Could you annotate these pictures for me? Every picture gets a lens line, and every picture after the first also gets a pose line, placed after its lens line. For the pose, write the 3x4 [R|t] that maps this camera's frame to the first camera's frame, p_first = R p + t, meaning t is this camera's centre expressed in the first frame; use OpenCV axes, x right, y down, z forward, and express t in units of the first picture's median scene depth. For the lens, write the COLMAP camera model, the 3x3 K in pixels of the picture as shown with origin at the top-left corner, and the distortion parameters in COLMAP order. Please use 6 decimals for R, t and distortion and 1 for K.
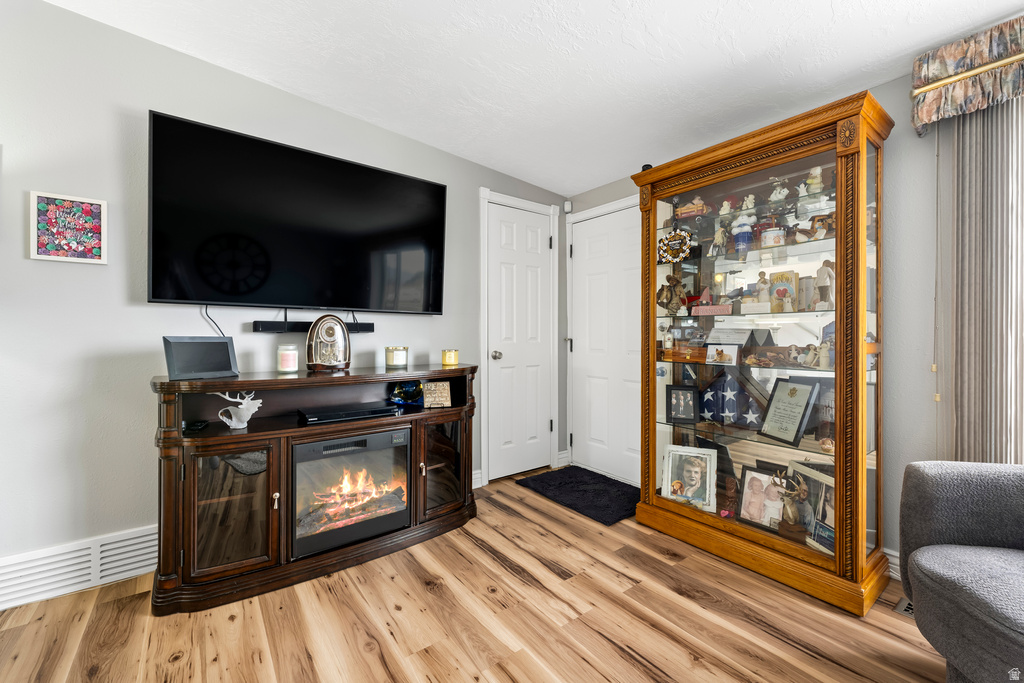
lens RADIAL K [[419.2, 0, 511.3], [0, 419.2, 338.1], [0, 0, 1]] dist [0.000426, 0.000126]
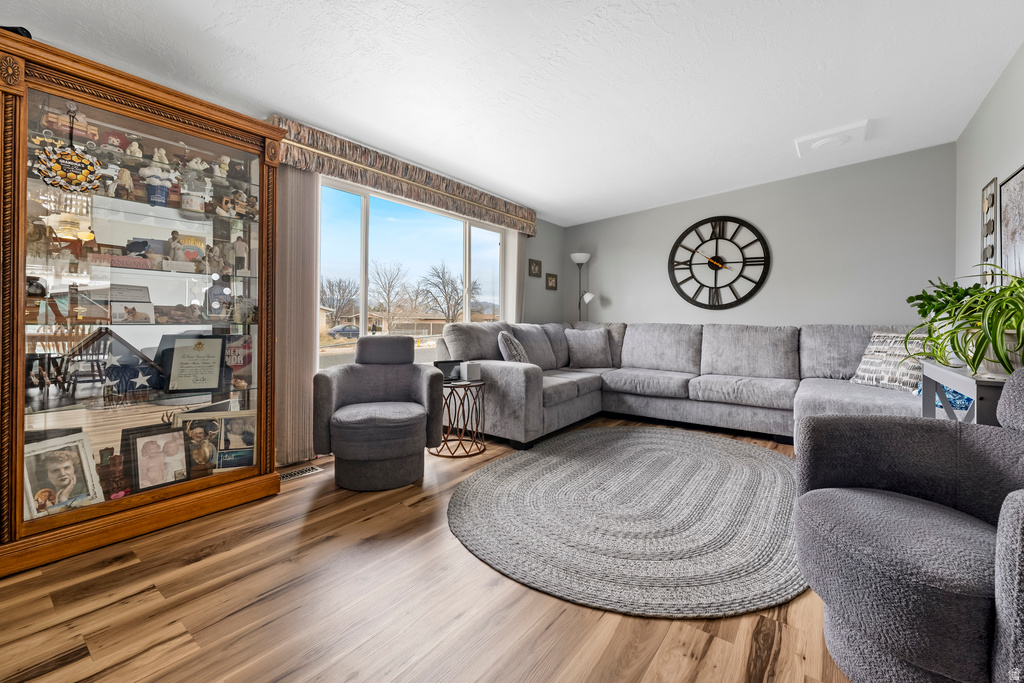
lens RADIAL K [[428.8, 0, 511.2], [0, 428.8, 318.2], [0, 0, 1]] dist [0.000431, 0.000072]
pose [[-0.278773, -0.003117, 0.960352, -0.643302], [-0.005733, 0.999982, 0.001581, 0.047843], [-0.960340, -0.005065, -0.278785, 0.521773]]
